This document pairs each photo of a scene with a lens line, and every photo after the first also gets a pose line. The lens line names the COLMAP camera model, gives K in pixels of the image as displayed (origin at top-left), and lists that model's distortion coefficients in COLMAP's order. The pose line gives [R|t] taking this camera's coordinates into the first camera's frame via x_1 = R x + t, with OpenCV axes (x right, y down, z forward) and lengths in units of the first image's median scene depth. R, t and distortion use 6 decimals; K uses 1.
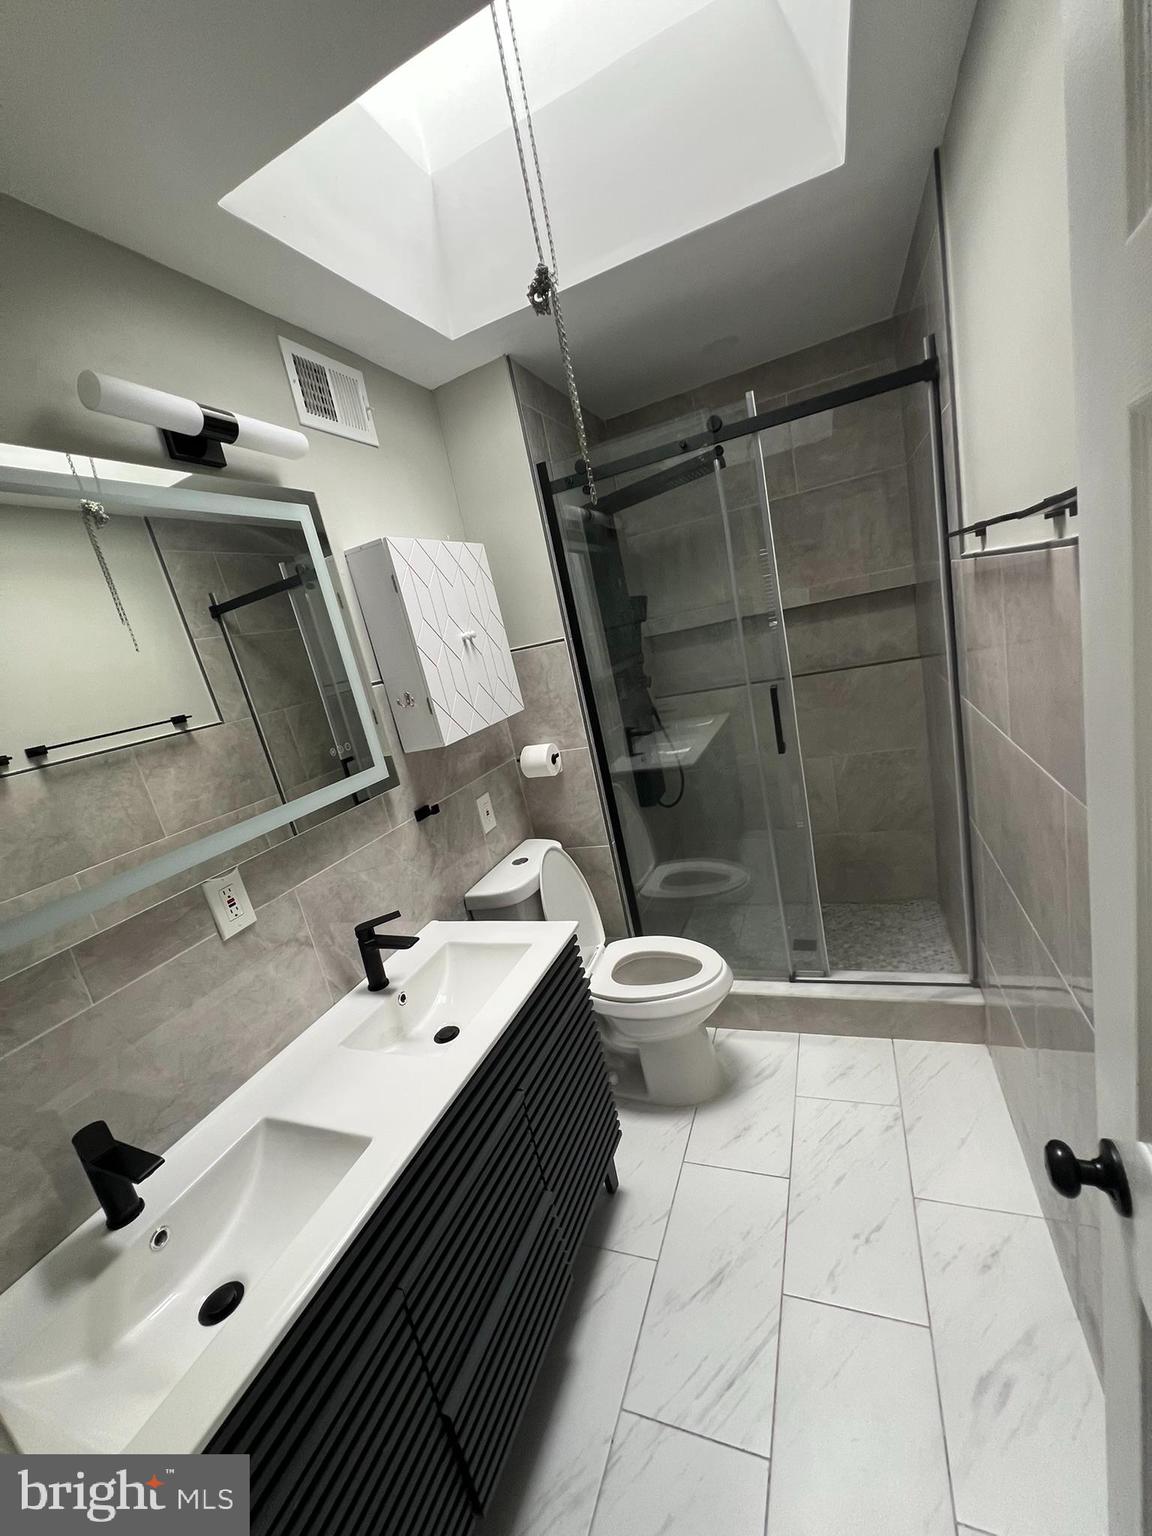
lens RADIAL K [[618.2, 0, 579.2], [0, 618.2, 772.7], [0, 0, 1]] dist [-0.000874, 0.000048]
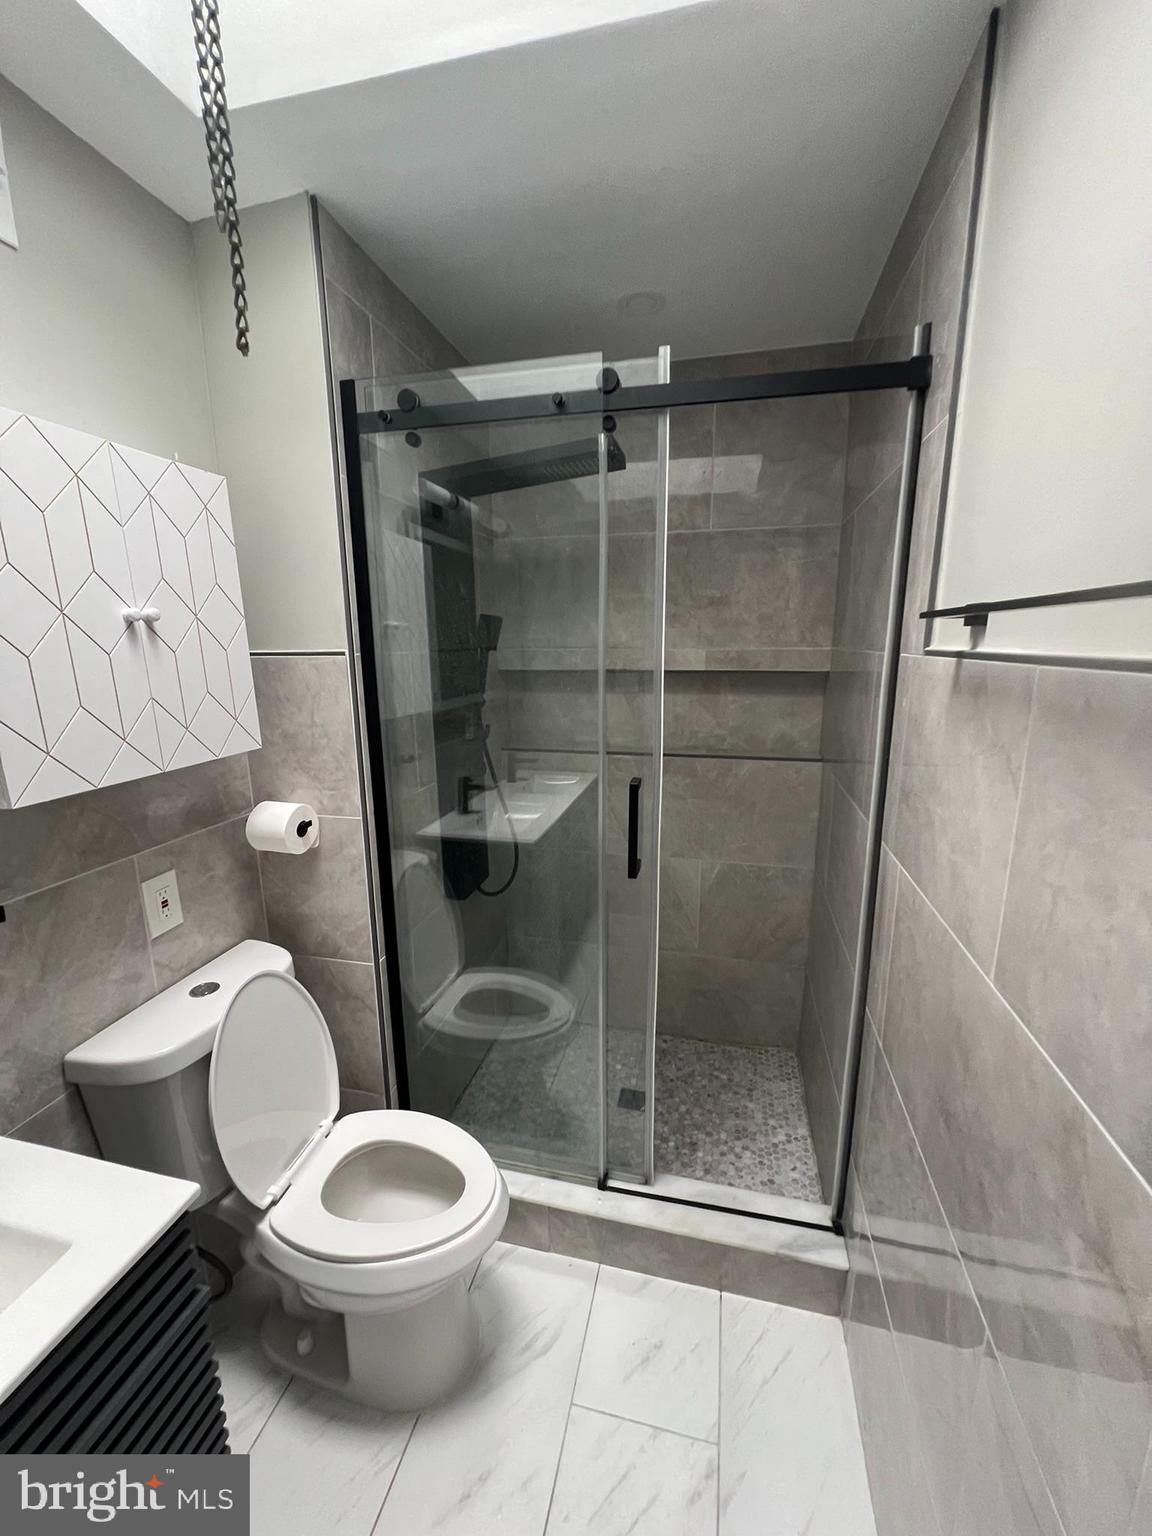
lens RADIAL K [[618.2, 0, 577.5], [0, 618.2, 774.6], [0, 0, 1]] dist [-0.000874, 0.000048]
pose [[0.970383, 0.162740, 0.178531, 0.114630], [-0.156856, 0.986517, -0.046690, -0.093251], [-0.183722, 0.017304, 0.982826, 0.301470]]
